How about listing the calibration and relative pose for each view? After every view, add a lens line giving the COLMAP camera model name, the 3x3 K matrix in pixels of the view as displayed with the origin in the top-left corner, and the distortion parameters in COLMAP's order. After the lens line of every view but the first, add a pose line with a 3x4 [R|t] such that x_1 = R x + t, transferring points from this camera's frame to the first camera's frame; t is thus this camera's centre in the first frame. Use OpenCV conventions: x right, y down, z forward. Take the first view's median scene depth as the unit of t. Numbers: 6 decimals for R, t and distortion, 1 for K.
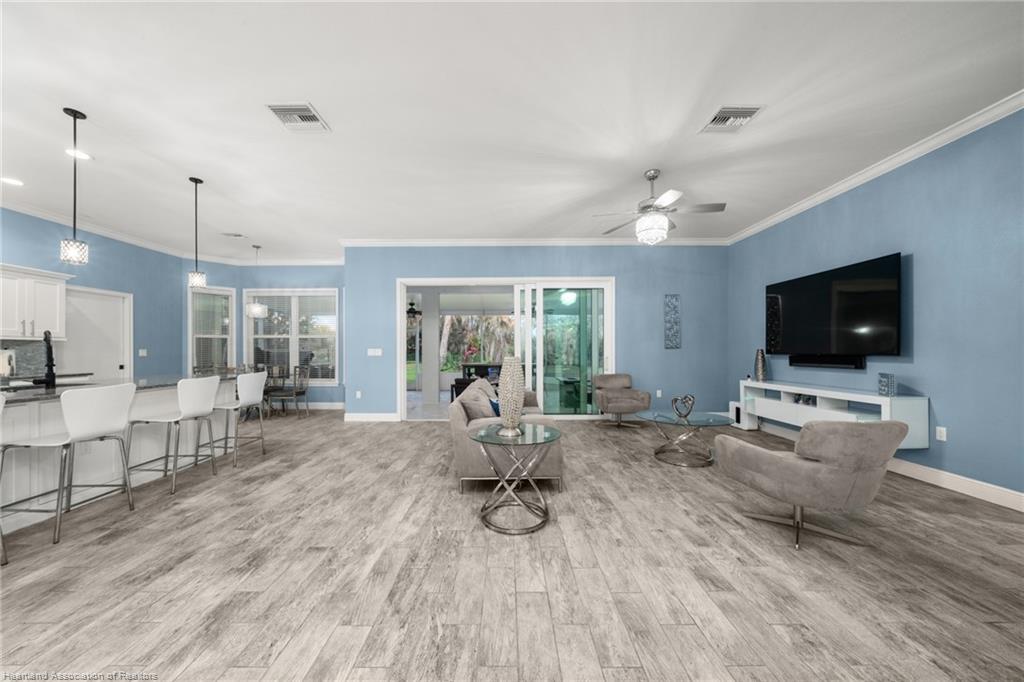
lens RADIAL K [[351.4, 0, 505.2], [0, 351.4, 352.1], [0, 0, 1]] dist [-0.006544, -0.000025]
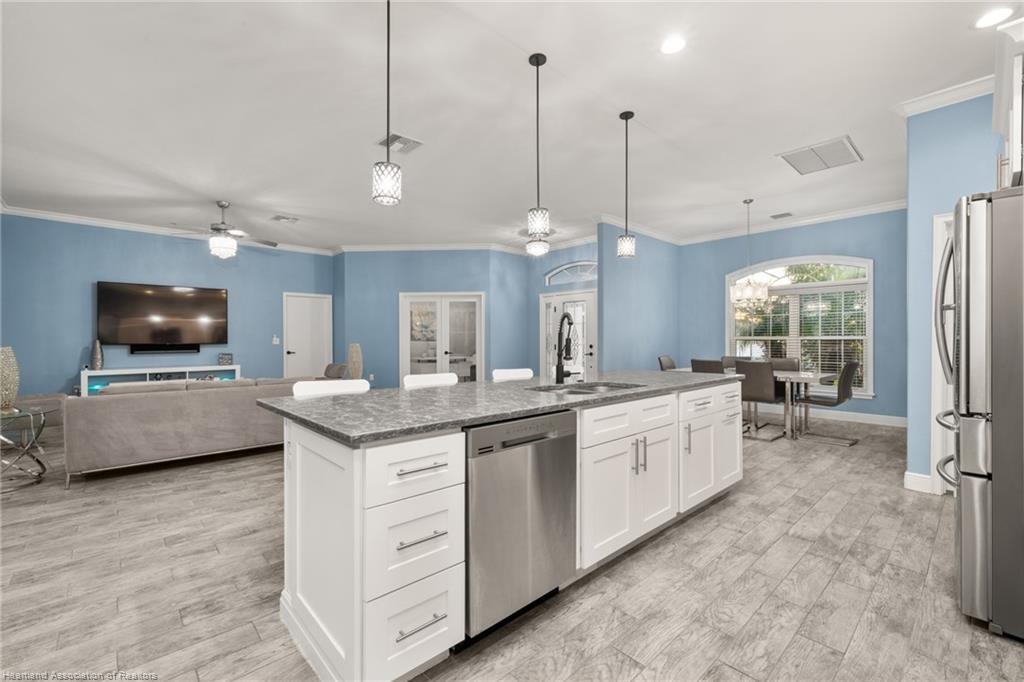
lens RADIAL K [[446.4, 0, 511.7], [0, 446.4, 339.7], [0, 0, 1]] dist [0.002899, -0.001466]
pose [[-0.686285, 0.003531, 0.727324, -1.201499], [0.007870, 0.999966, 0.002571, -0.002753], [-0.727290, 0.007489, -0.686289, 1.087387]]
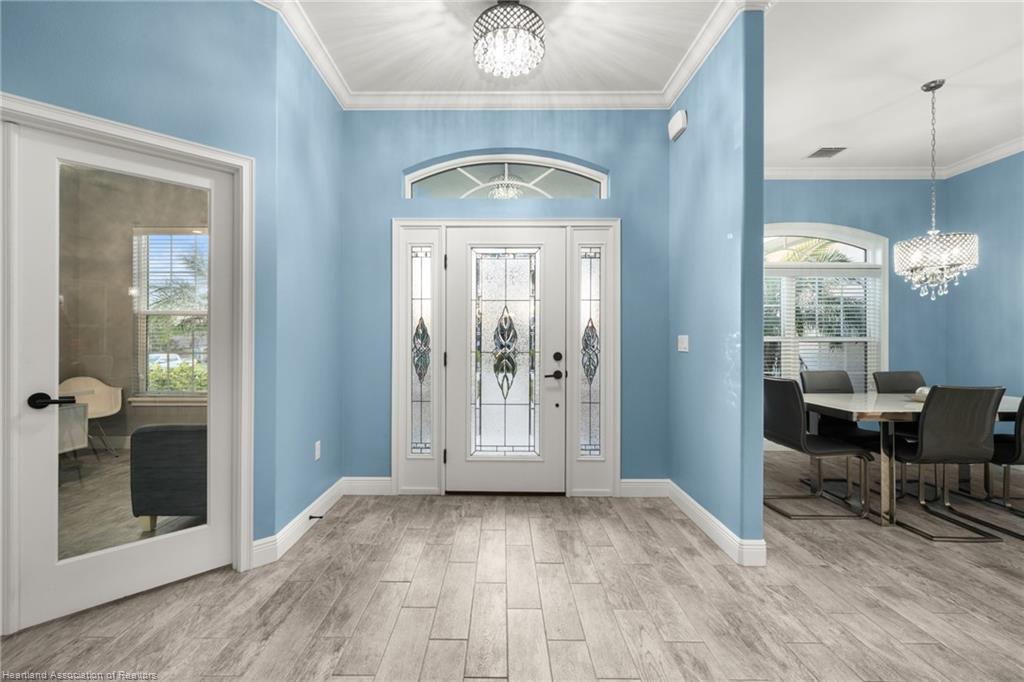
lens RADIAL K [[446.4, 0, 496.4], [0, 446.4, 341.4], [0, 0, 1]] dist [0.002899, -0.001466]
pose [[-0.999979, 0.003221, -0.005560, -0.012847], [0.003193, 0.999982, 0.005056, 0.001822], [0.005577, 0.005039, -0.999972, 0.375224]]
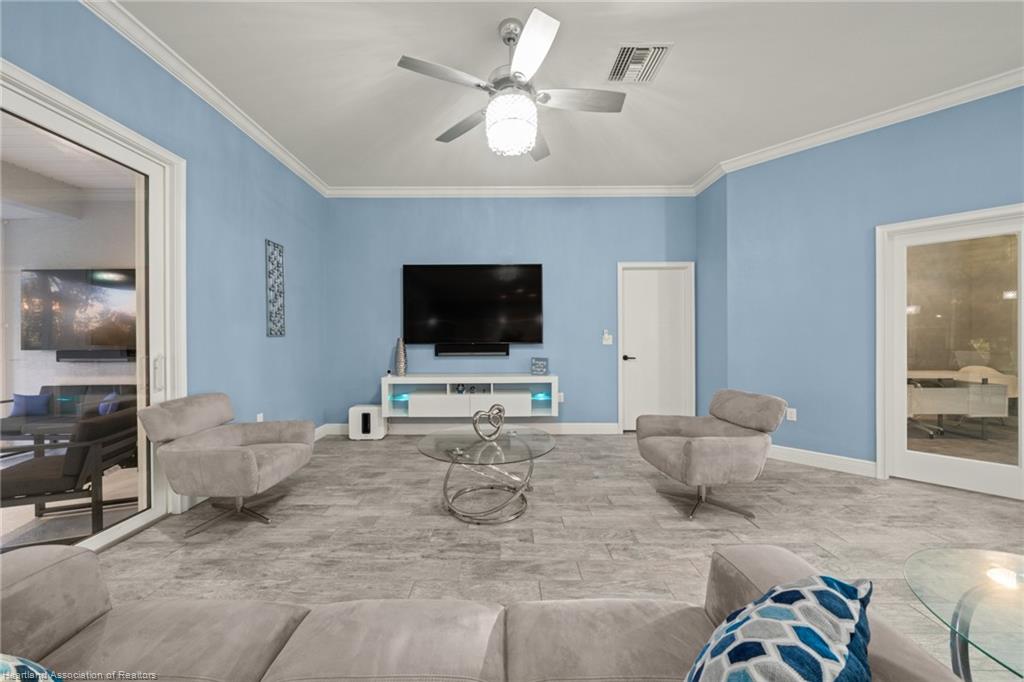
lens RADIAL K [[351.4, 0, 502.2], [0, 351.4, 340.3], [0, 0, 1]] dist [-0.006544, -0.000025]
pose [[0.004036, -0.001577, 0.999991, -0.122717], [0.007423, 0.999971, 0.001547, -0.002073], [-0.999964, 0.007416, 0.004047, 0.805506]]
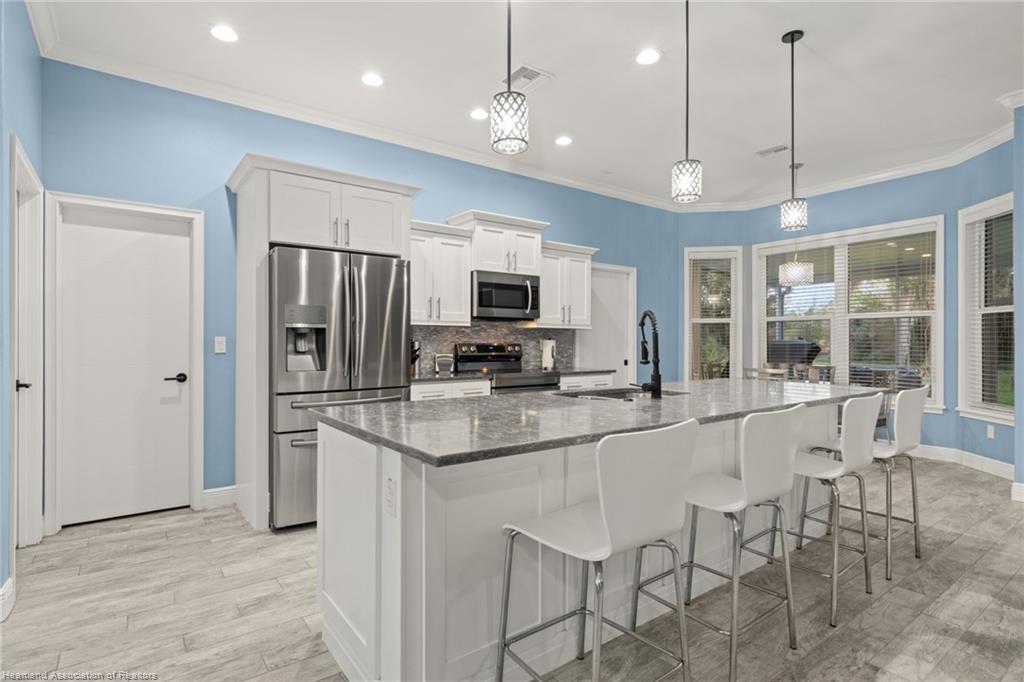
lens RADIAL K [[516.6, 0, 505.2], [0, 516.6, 346.8], [0, 0, 1]] dist [-0.000436, -0.000609]
pose [[0.594310, 0.010182, -0.804171, -0.418325], [-0.006818, 0.999948, 0.007622, 0.001454], [0.804207, 0.000953, 0.594349, 0.117040]]
